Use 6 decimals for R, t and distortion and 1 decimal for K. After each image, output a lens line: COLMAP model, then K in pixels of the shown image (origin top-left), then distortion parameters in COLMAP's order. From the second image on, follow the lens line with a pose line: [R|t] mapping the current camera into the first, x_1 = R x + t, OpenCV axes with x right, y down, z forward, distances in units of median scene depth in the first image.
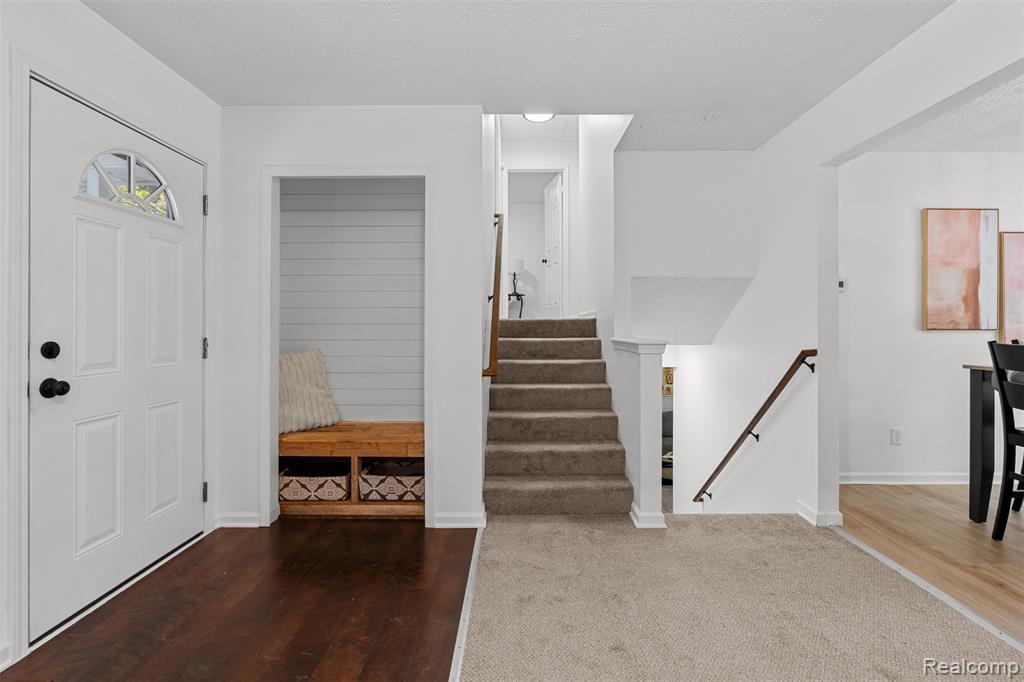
lens RADIAL K [[463.5, 0, 516.1], [0, 463.5, 325.3], [0, 0, 1]] dist [-0.007883, 0.000727]
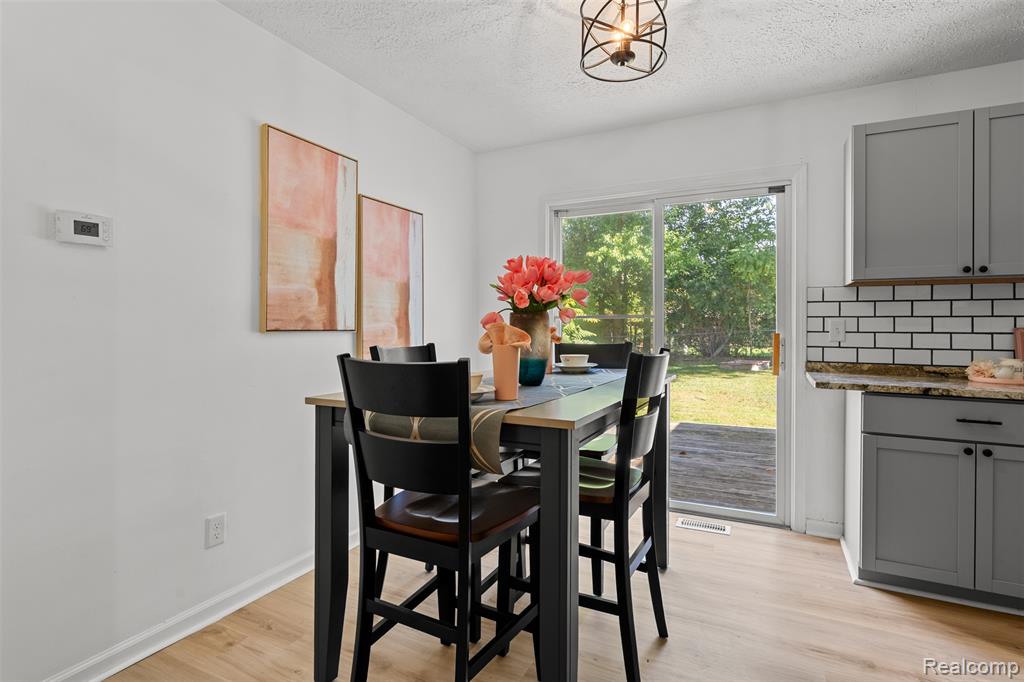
lens RADIAL K [[506.2, 0, 515.8], [0, 506.2, 326.7], [0, 0, 1]] dist [-0.005562, -0.000309]
pose [[0.446483, -0.000108, 0.894792, 0.546240], [-0.006451, 0.999974, 0.003340, -0.000571], [-0.894769, -0.007263, 0.446471, 0.511865]]
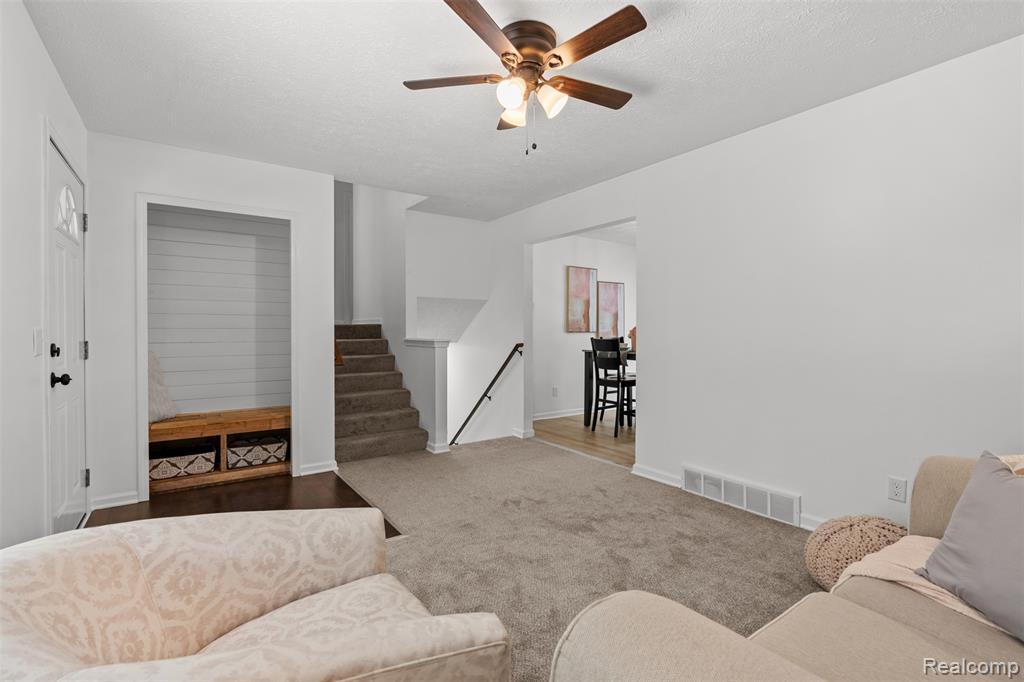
lens RADIAL K [[468.9, 0, 516.0], [0, 468.9, 330.6], [0, 0, 1]] dist [-0.002768, 0.000255]
pose [[0.815425, -0.000398, 0.578863, -0.436353], [-0.003970, 0.999972, 0.006279, -0.008882], [-0.578850, -0.007418, 0.815401, -0.487010]]
